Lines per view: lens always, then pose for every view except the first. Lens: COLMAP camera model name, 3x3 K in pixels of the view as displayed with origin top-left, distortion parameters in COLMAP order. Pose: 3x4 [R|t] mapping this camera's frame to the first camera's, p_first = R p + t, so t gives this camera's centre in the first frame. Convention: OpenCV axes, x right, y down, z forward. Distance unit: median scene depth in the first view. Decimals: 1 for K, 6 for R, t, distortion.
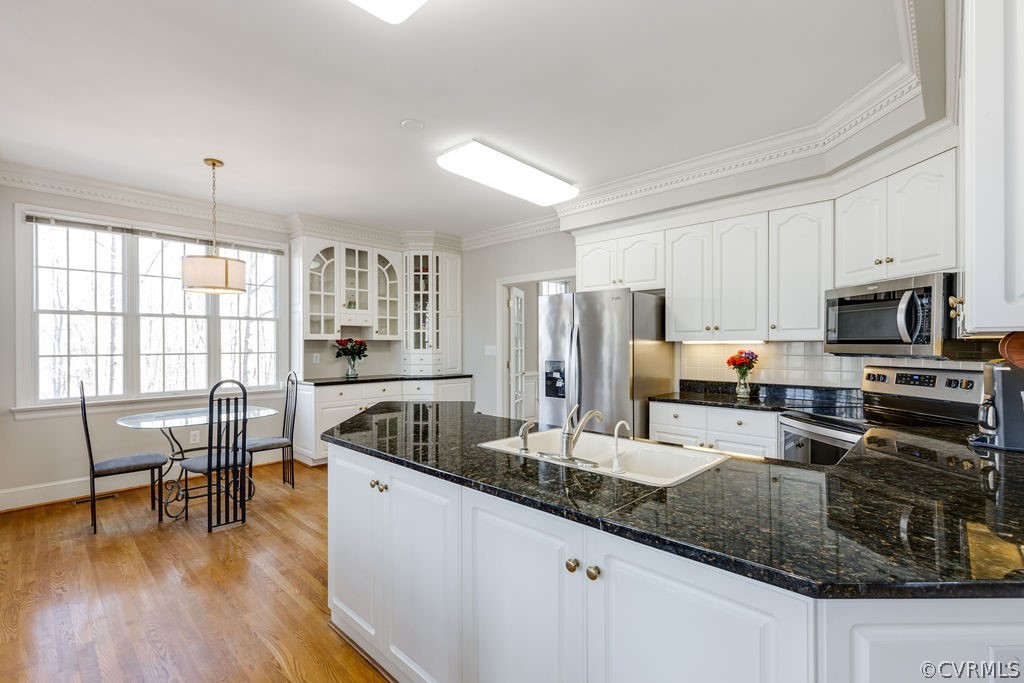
lens RADIAL K [[456.4, 0, 517.9], [0, 456.4, 345.1], [0, 0, 1]] dist [0.005264, -0.000103]
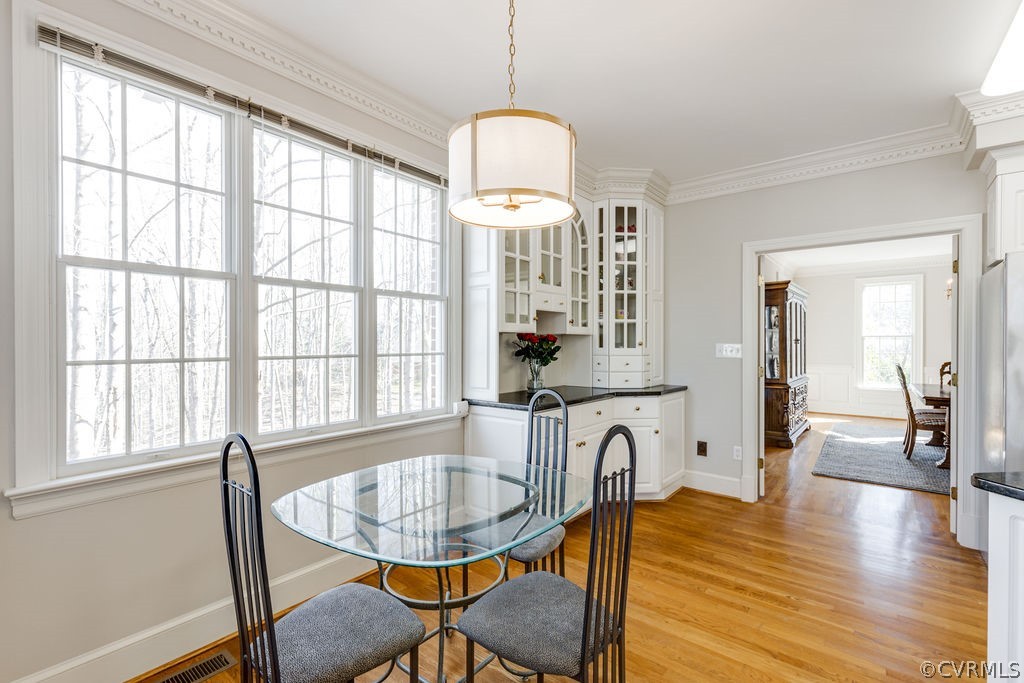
lens RADIAL K [[456.4, 0, 509.6], [0, 456.4, 344.0], [0, 0, 1]] dist [0.005264, -0.000103]
pose [[0.997313, 0.004223, 0.073139, -0.447983], [-0.004324, 0.999990, 0.001230, 0.002646], [-0.073133, -0.001543, 0.997321, 0.366398]]
